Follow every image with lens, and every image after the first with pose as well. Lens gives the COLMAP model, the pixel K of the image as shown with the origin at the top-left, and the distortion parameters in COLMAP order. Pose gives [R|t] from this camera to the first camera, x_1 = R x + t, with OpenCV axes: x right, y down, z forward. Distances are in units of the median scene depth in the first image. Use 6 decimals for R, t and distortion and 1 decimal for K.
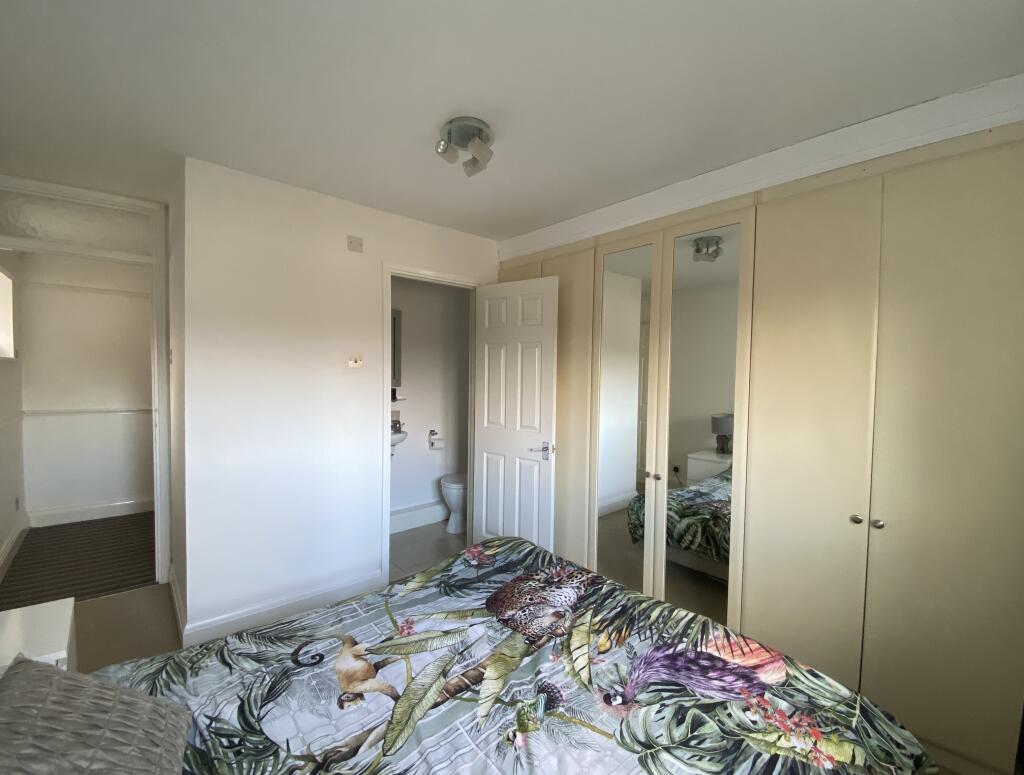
lens RADIAL K [[429.8, 0, 512.0], [0, 429.8, 387.5], [0, 0, 1]] dist [0.032268, -0.025712]
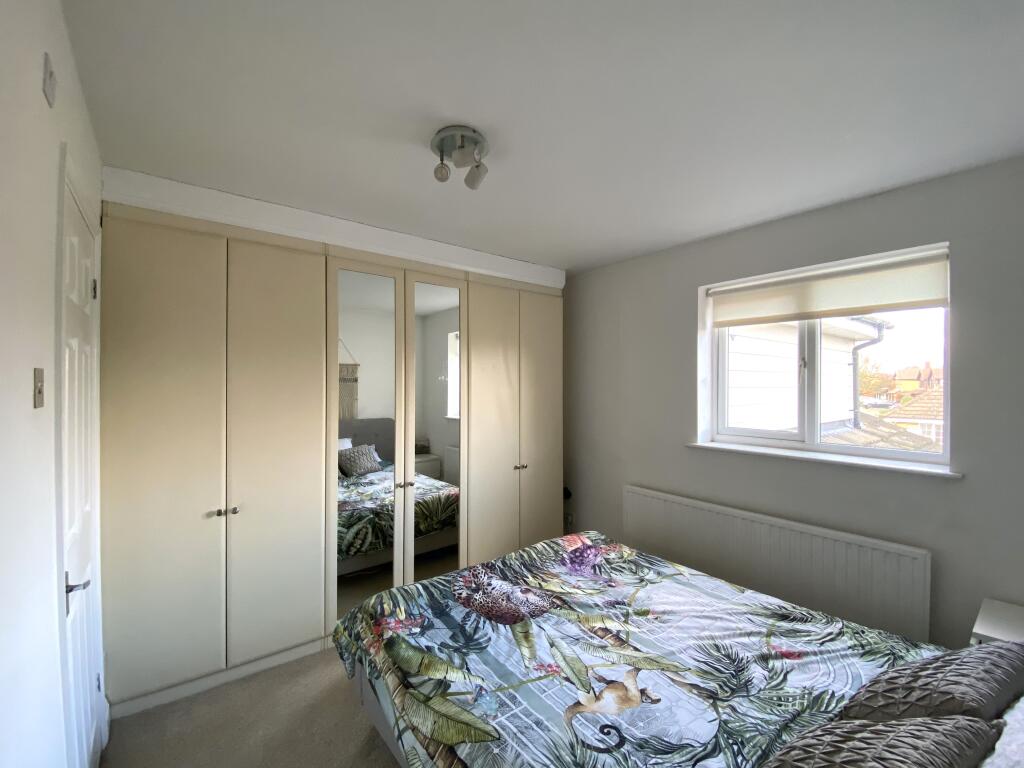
lens RADIAL K [[427.7, 0, 512.0], [0, 427.7, 384.0], [0, 0, 1]] dist [0.034699, -0.021325]
pose [[0.078302, -0.018133, 0.996765, -1.321389], [0.038377, 0.999148, 0.015162, -0.109263], [-0.996191, 0.037066, 0.078931, 1.081226]]
